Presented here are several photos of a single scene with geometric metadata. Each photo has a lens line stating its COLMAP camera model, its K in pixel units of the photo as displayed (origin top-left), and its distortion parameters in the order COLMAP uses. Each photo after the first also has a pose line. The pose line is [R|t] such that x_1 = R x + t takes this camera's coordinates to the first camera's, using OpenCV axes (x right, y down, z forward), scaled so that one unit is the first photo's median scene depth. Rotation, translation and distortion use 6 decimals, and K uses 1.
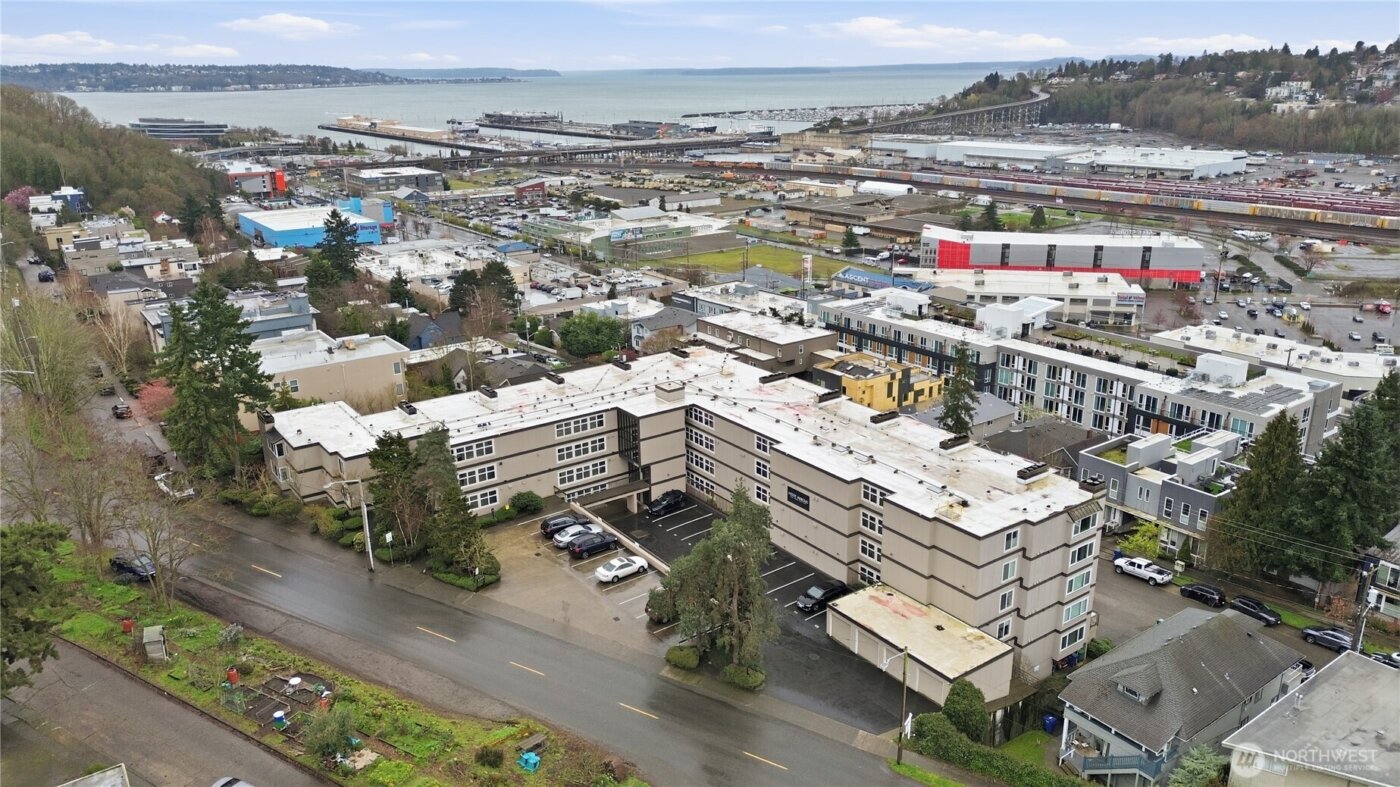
lens RADIAL K [[983.1, 0, 700.0], [0, 983.1, 393.5], [0, 0, 1]] dist [0.074467, -0.077202]
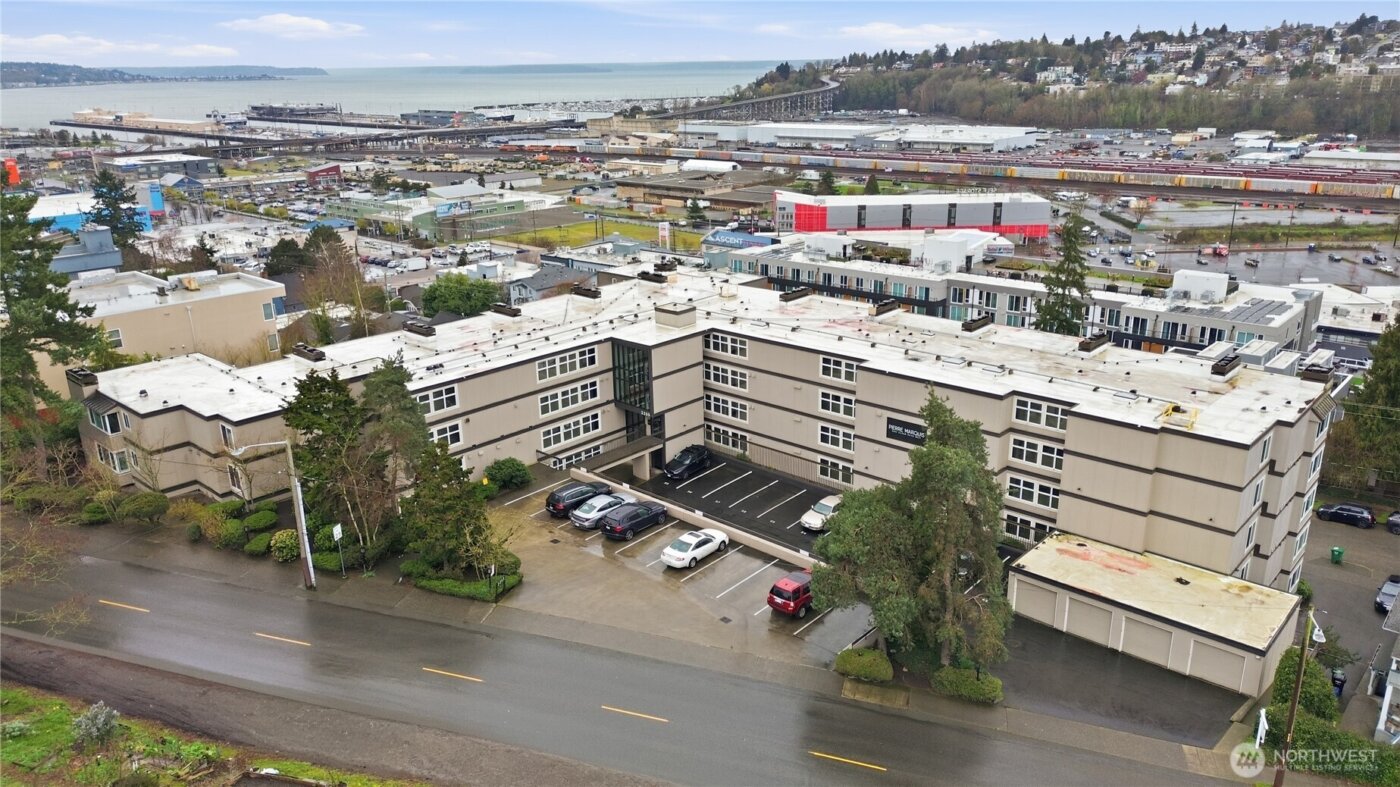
lens RADIAL K [[983.1, 0, 700.0], [0, 983.1, 393.5], [0, 0, 1]] dist [0.074467, -0.077202]
pose [[0.977968, -0.067031, 0.197700, -0.079921], [0.067141, 0.997725, 0.006152, 0.026462], [-0.197662, 0.007257, 0.980243, 0.130317]]
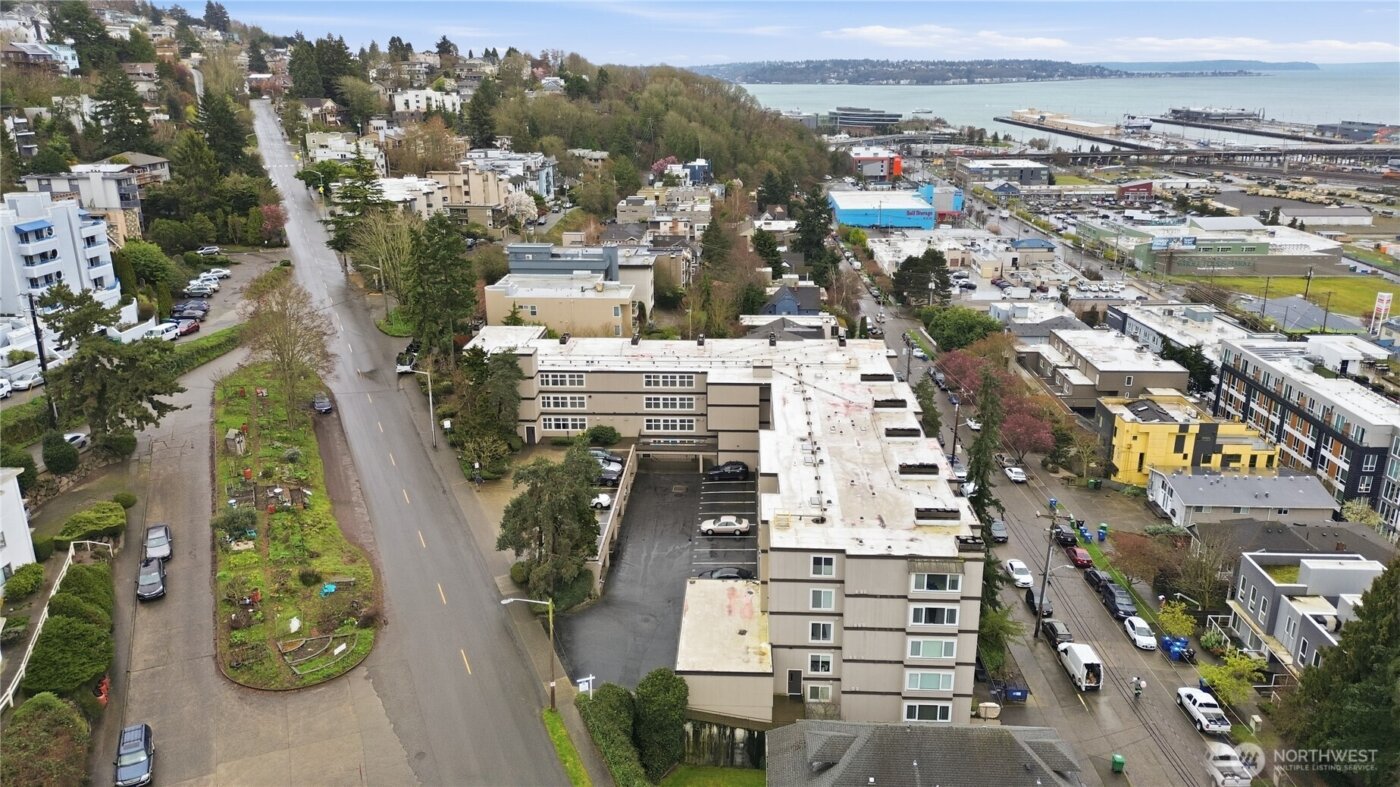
lens RADIAL K [[983.1, 0, 700.0], [0, 983.1, 393.5], [0, 0, 1]] dist [0.074467, -0.077202]
pose [[0.782963, 0.200909, -0.588732, 0.257288], [-0.197759, 0.977702, 0.070645, -0.017423], [0.589797, 0.061115, 0.805236, 0.067853]]
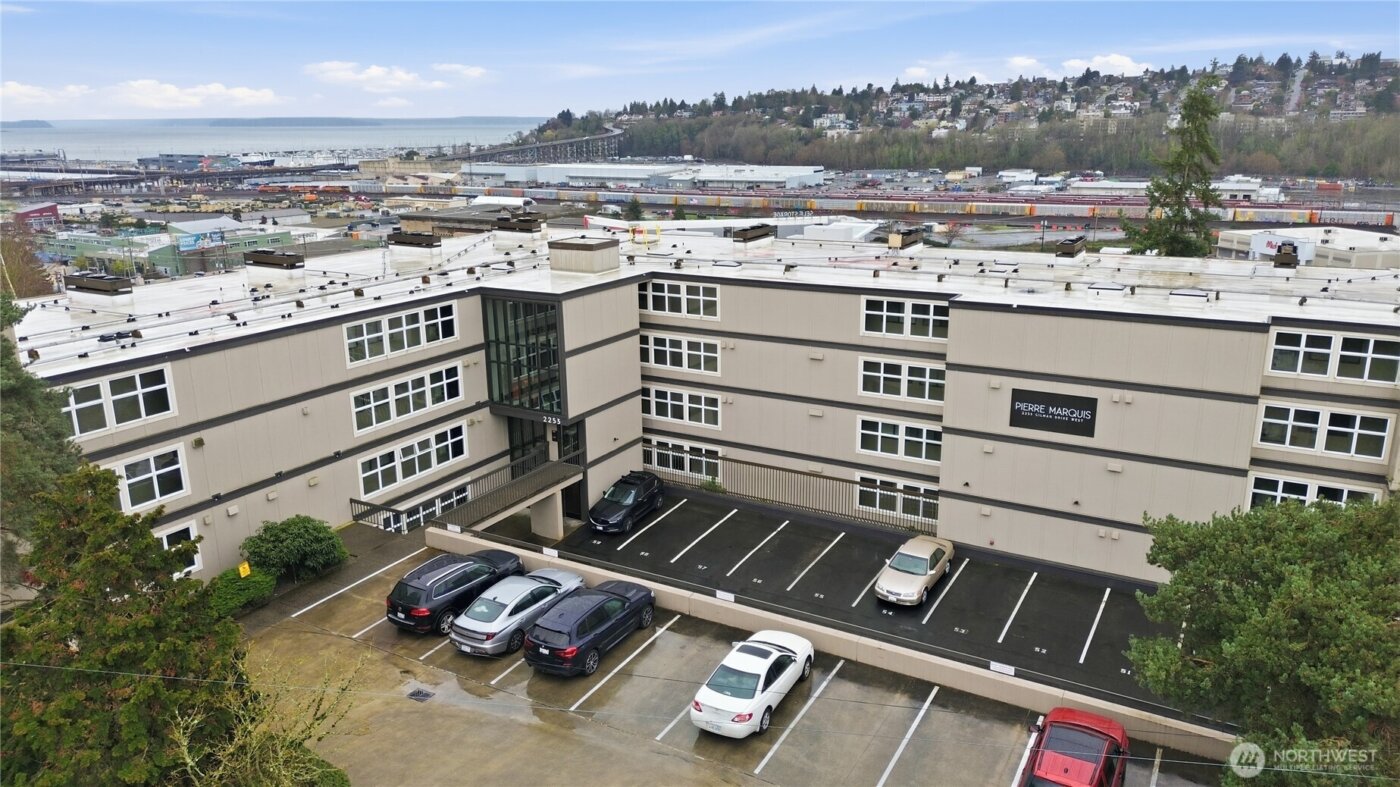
lens RADIAL K [[983.1, 0, 700.0], [0, 983.1, 393.5], [0, 0, 1]] dist [0.074467, -0.077202]
pose [[0.910176, -0.106881, 0.400195, -0.081261], [0.127694, 0.991483, -0.025622, 0.037872], [-0.394048, 0.074423, 0.916072, 0.283557]]
